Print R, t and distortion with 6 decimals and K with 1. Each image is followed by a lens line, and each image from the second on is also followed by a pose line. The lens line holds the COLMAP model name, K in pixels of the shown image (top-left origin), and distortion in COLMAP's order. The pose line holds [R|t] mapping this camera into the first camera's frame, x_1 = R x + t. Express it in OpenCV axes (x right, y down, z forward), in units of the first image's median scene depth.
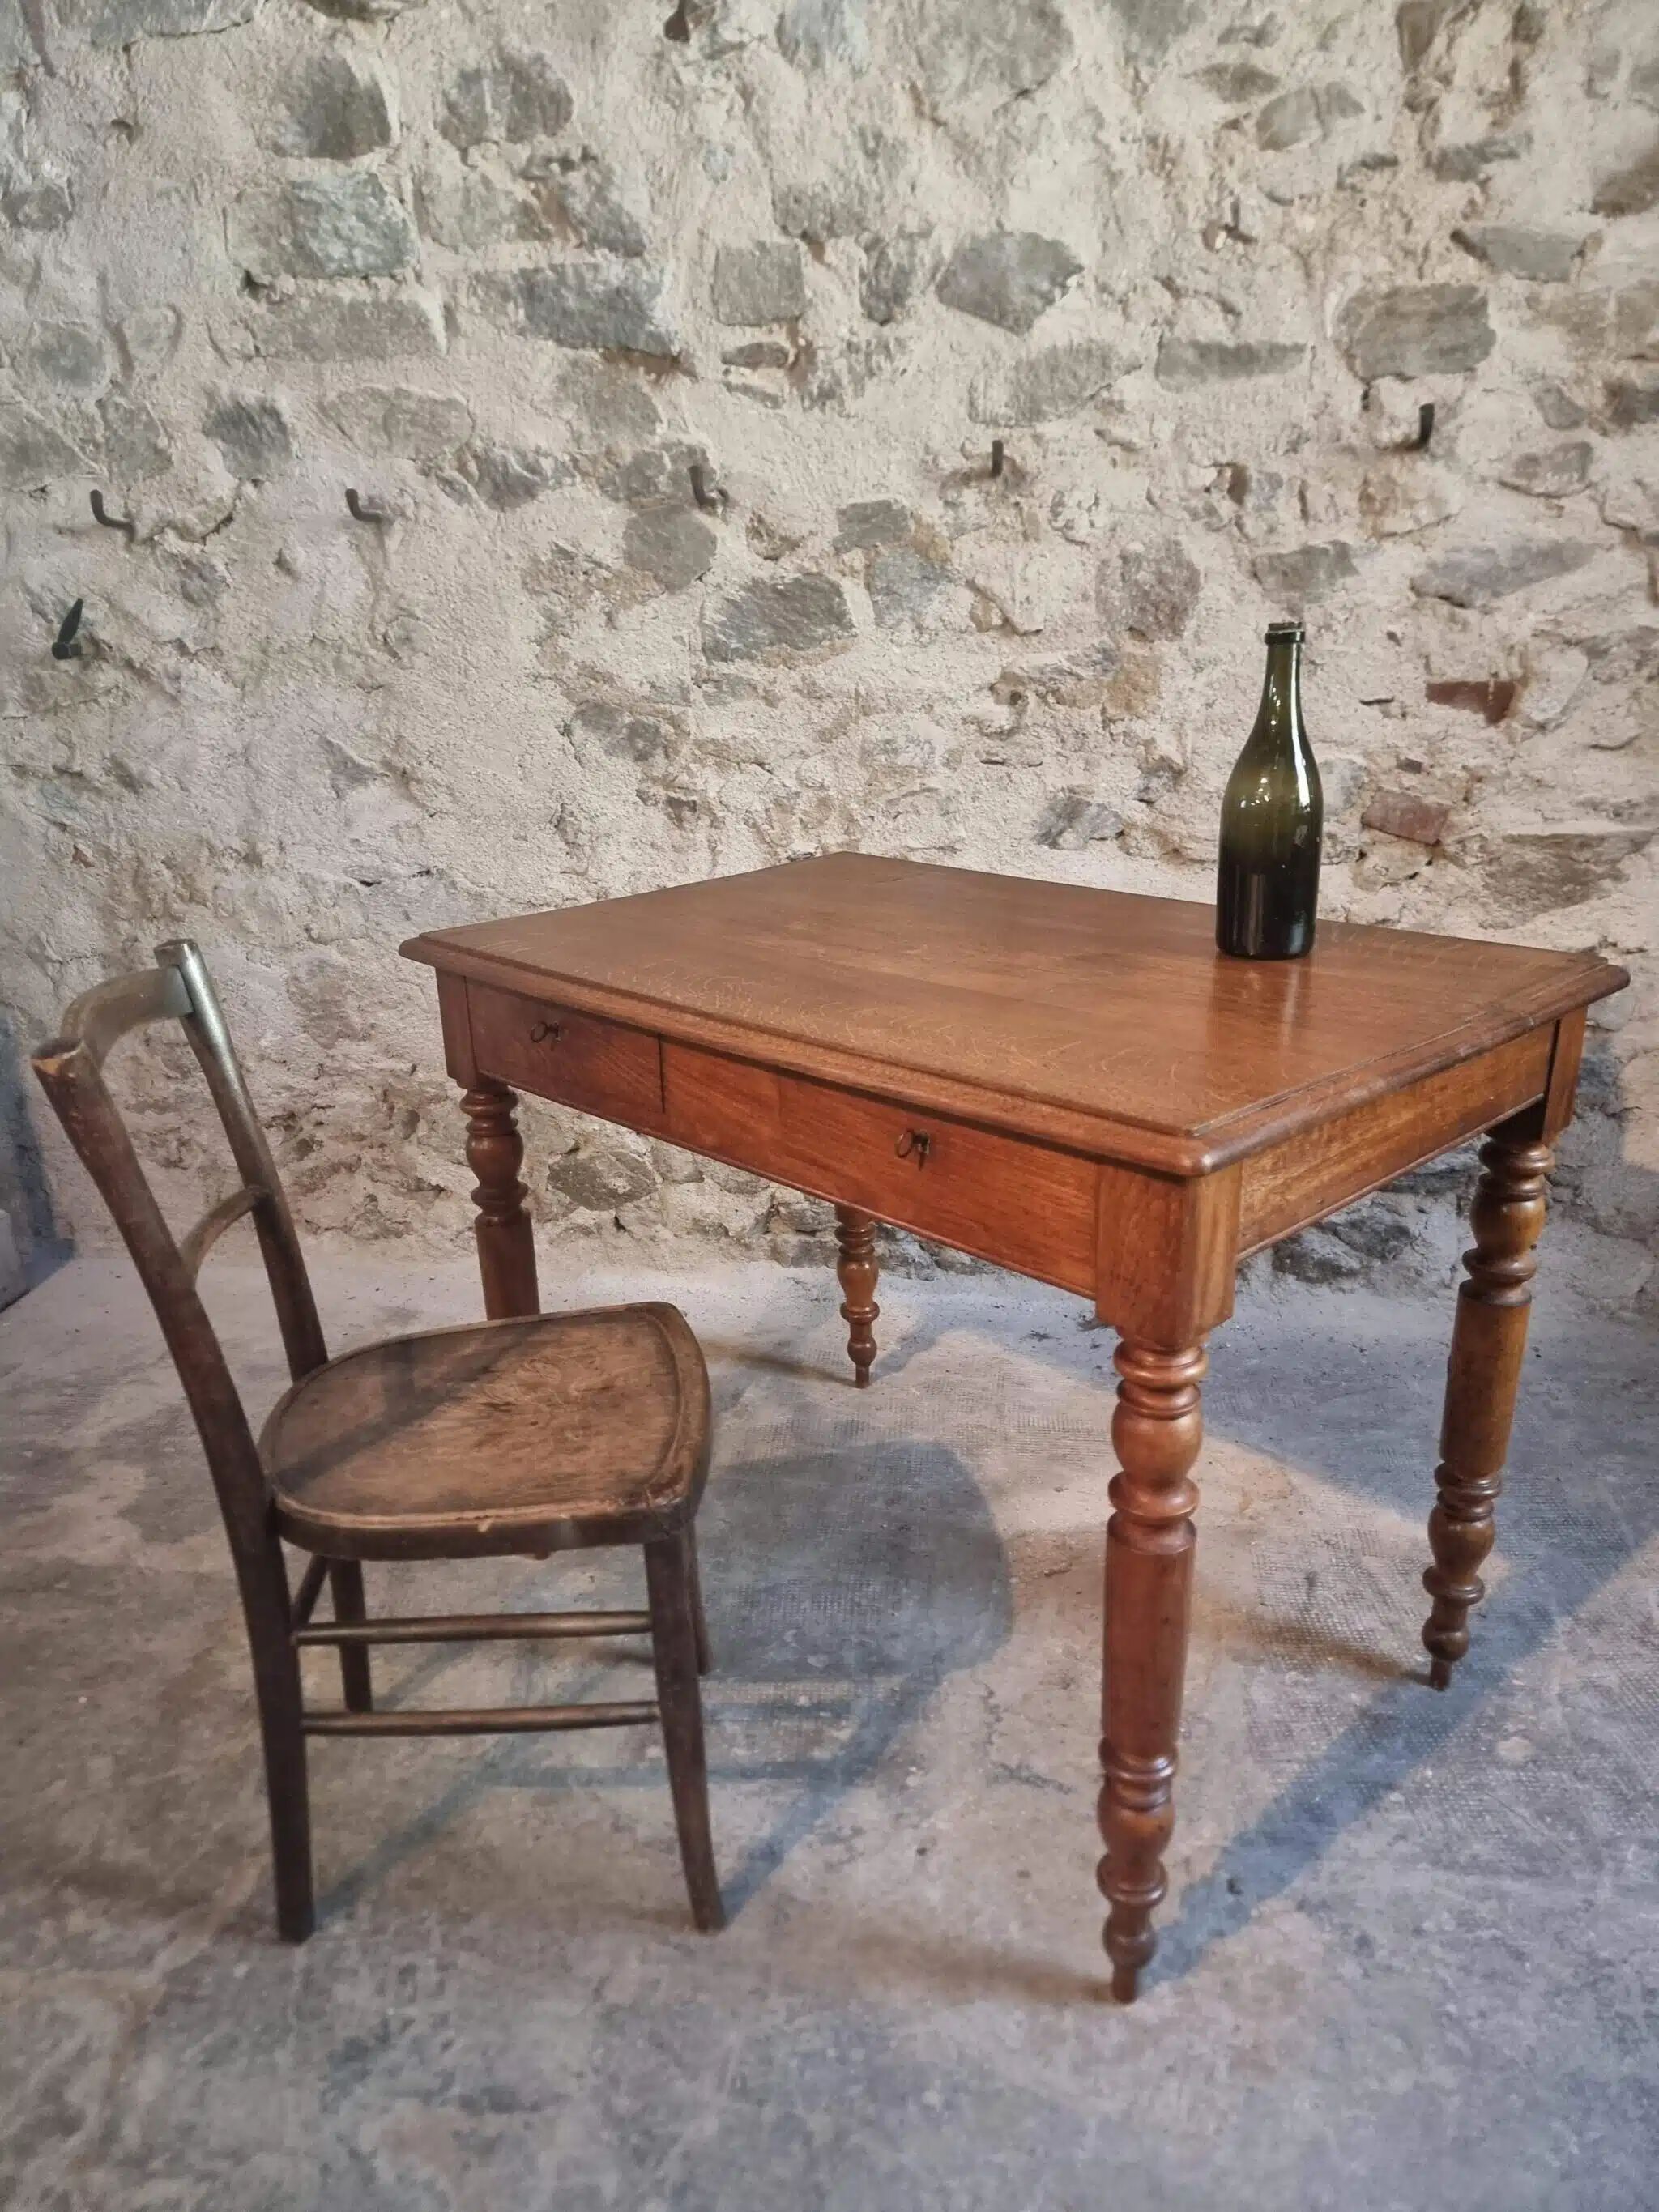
lens RADIAL K [[1536.8, 0, 791.0], [0, 1536.8, 1124.4], [0, 0, 1]] dist [0.051074, -0.052085]
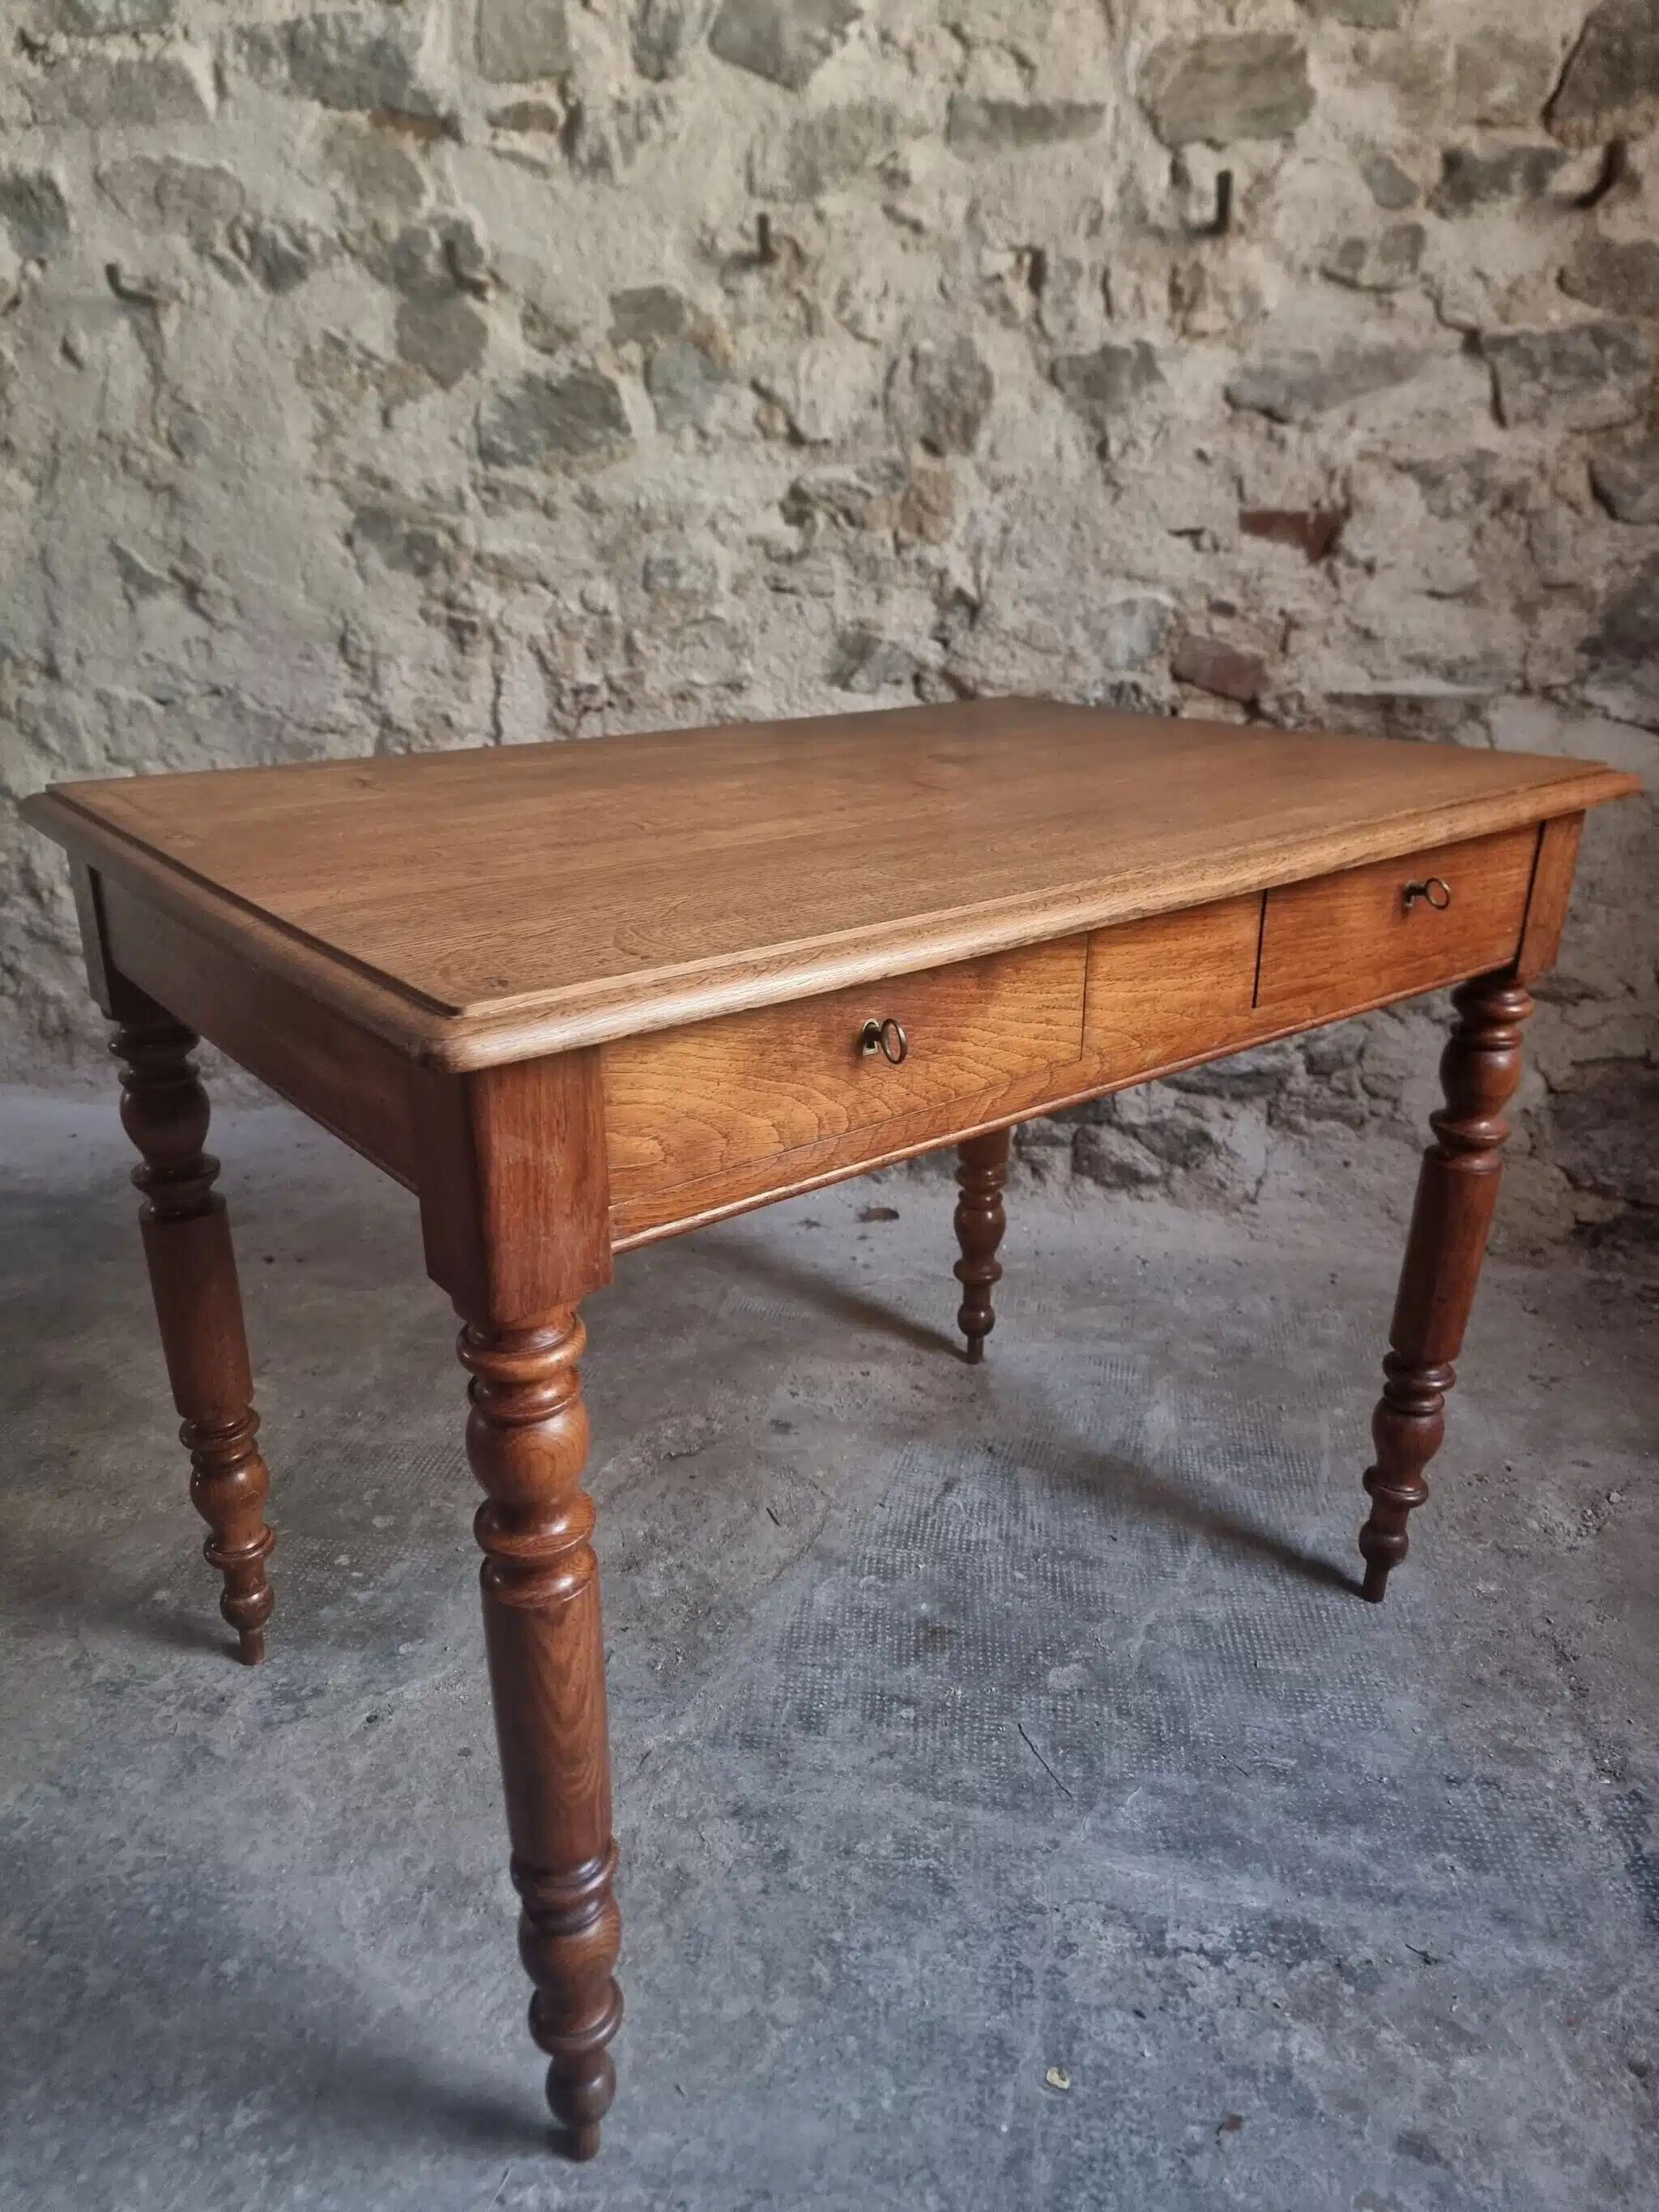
lens RADIAL K [[1536.8, 0, 807.4], [0, 1536.8, 1131.1], [0, 0, 1]] dist [0.051074, -0.052085]
pose [[0.993545, 0.071074, -0.088414, 0.259203], [-0.066351, 0.996265, 0.055256, 0.032946], [0.092011, -0.049033, 0.994550, 0.079966]]
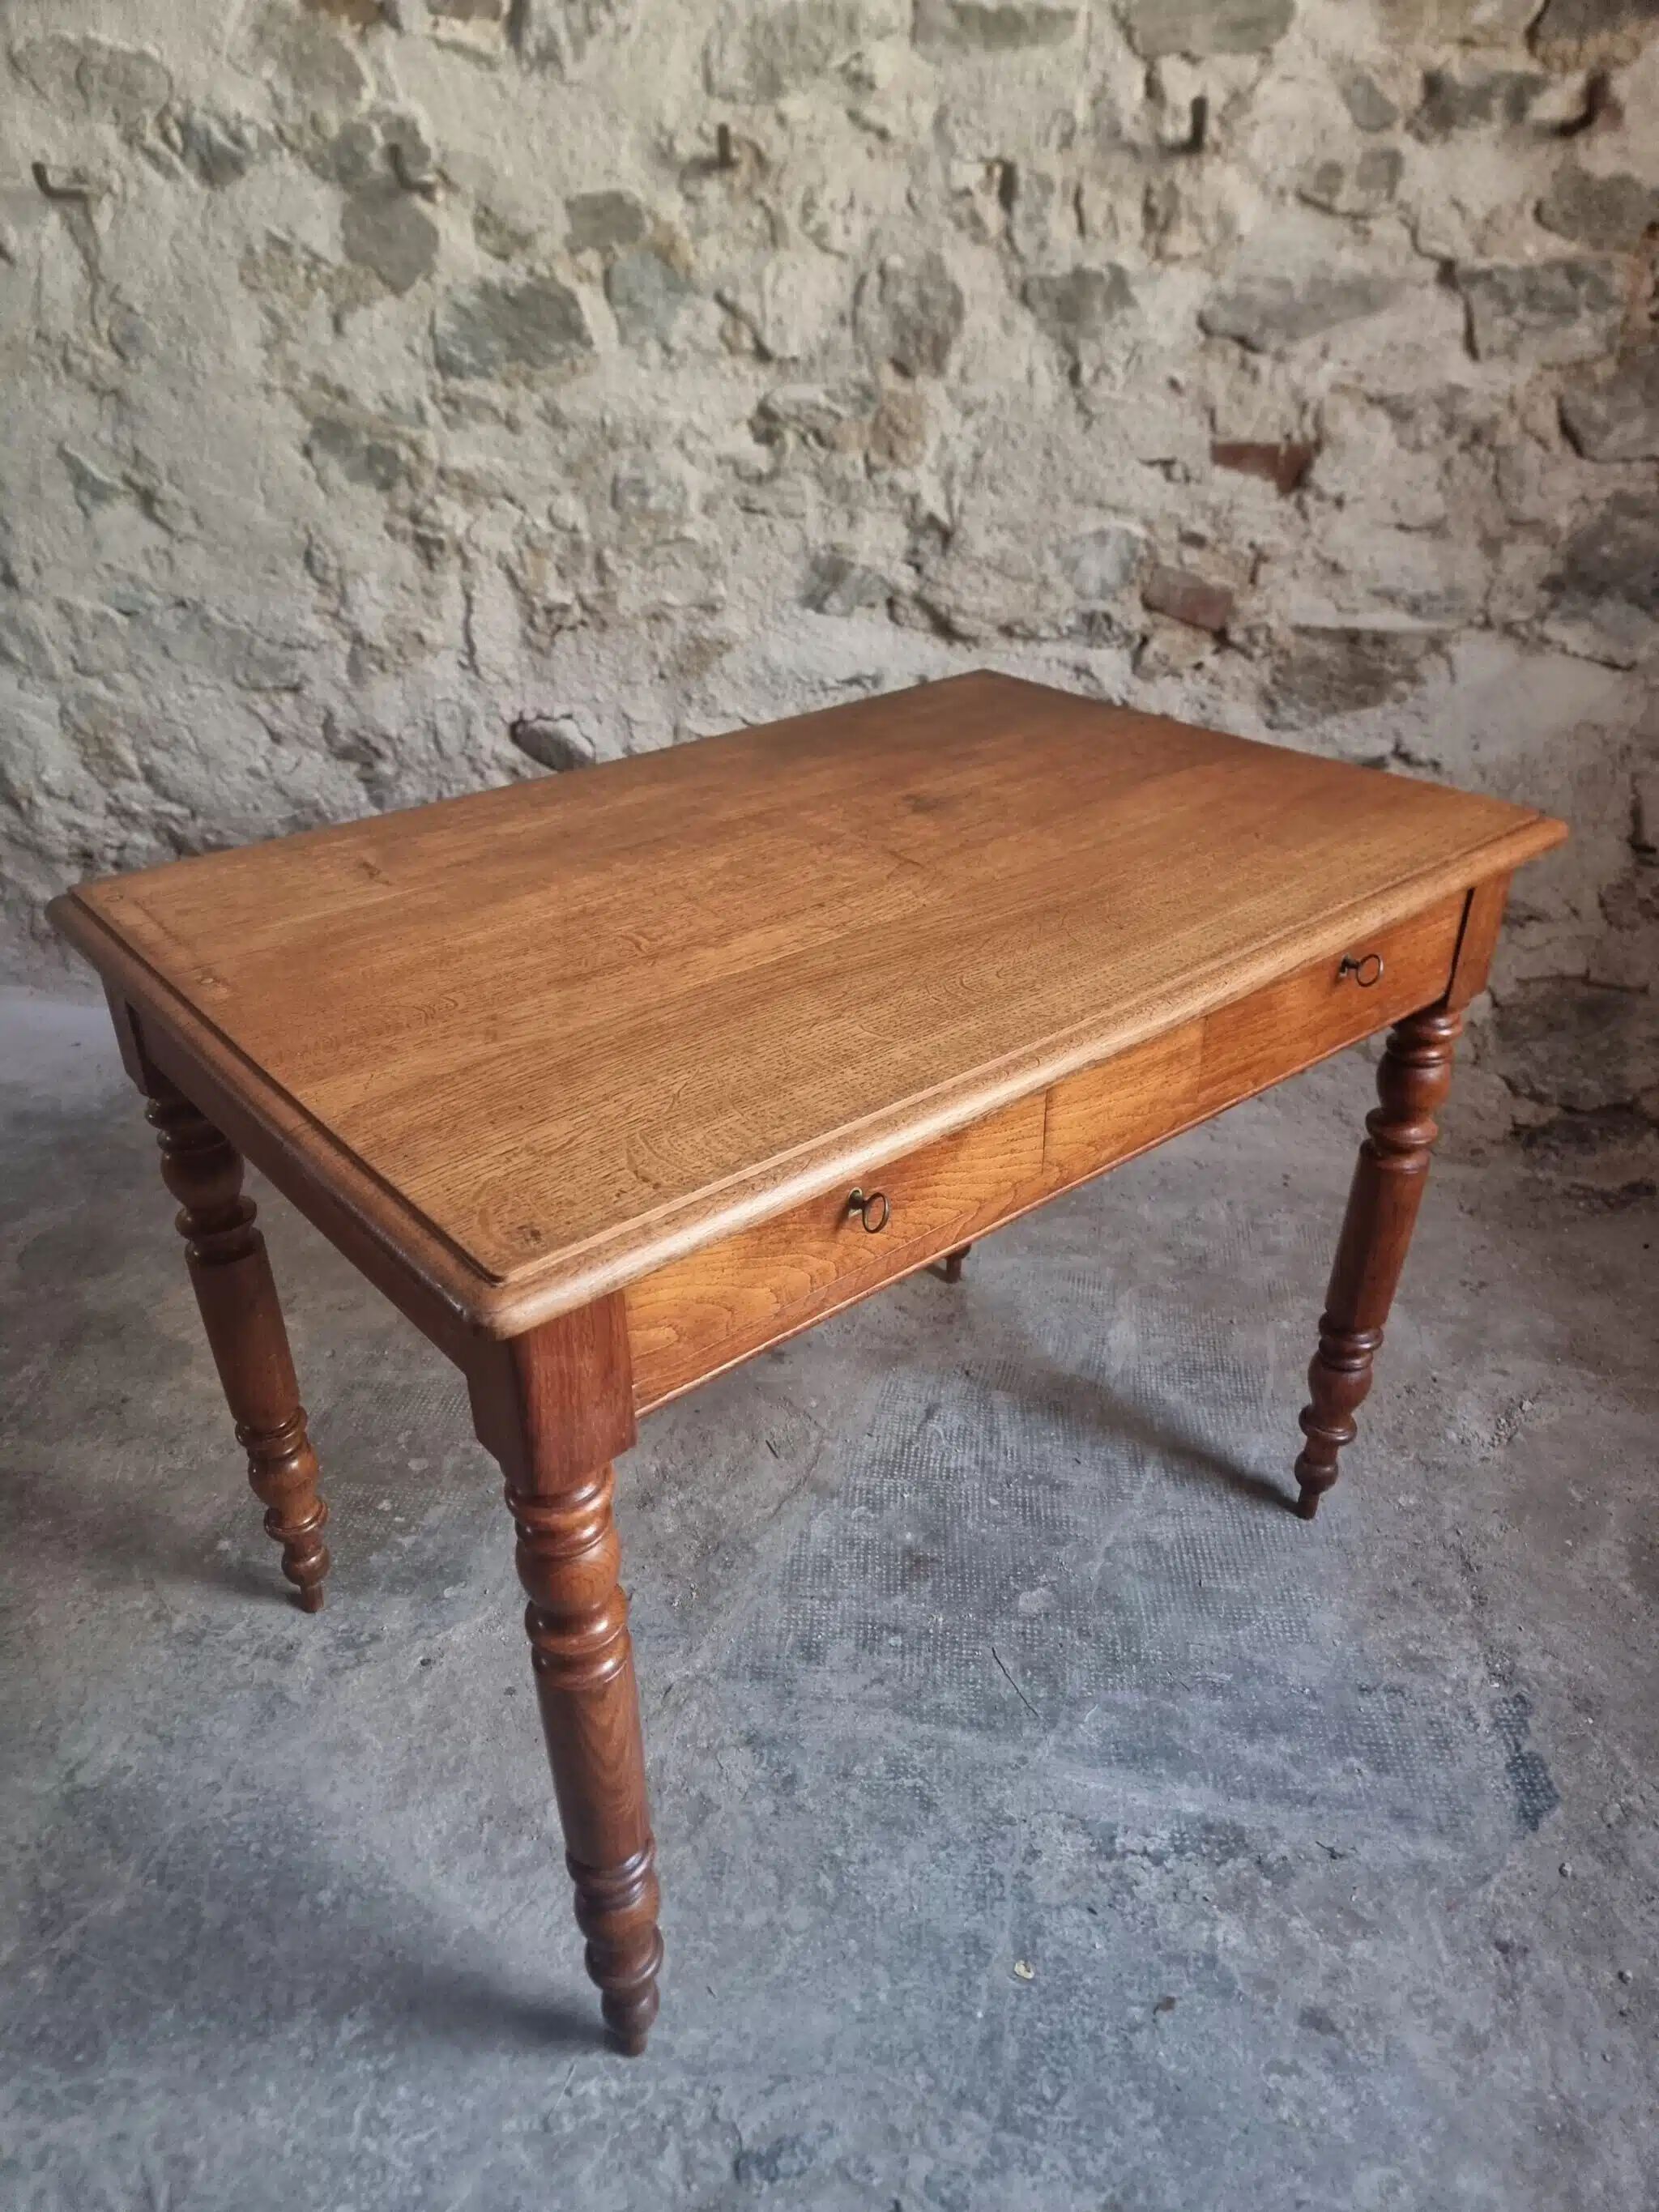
lens RADIAL K [[1536.8, 0, 822.4], [0, 1536.8, 1133.9], [0, 0, 1]] dist [0.051074, -0.052085]
pose [[0.996622, 0.058874, -0.057260, 0.254403], [-0.045584, 0.976502, 0.210630, -0.074516], [0.068315, -0.207309, 0.975887, 0.044964]]
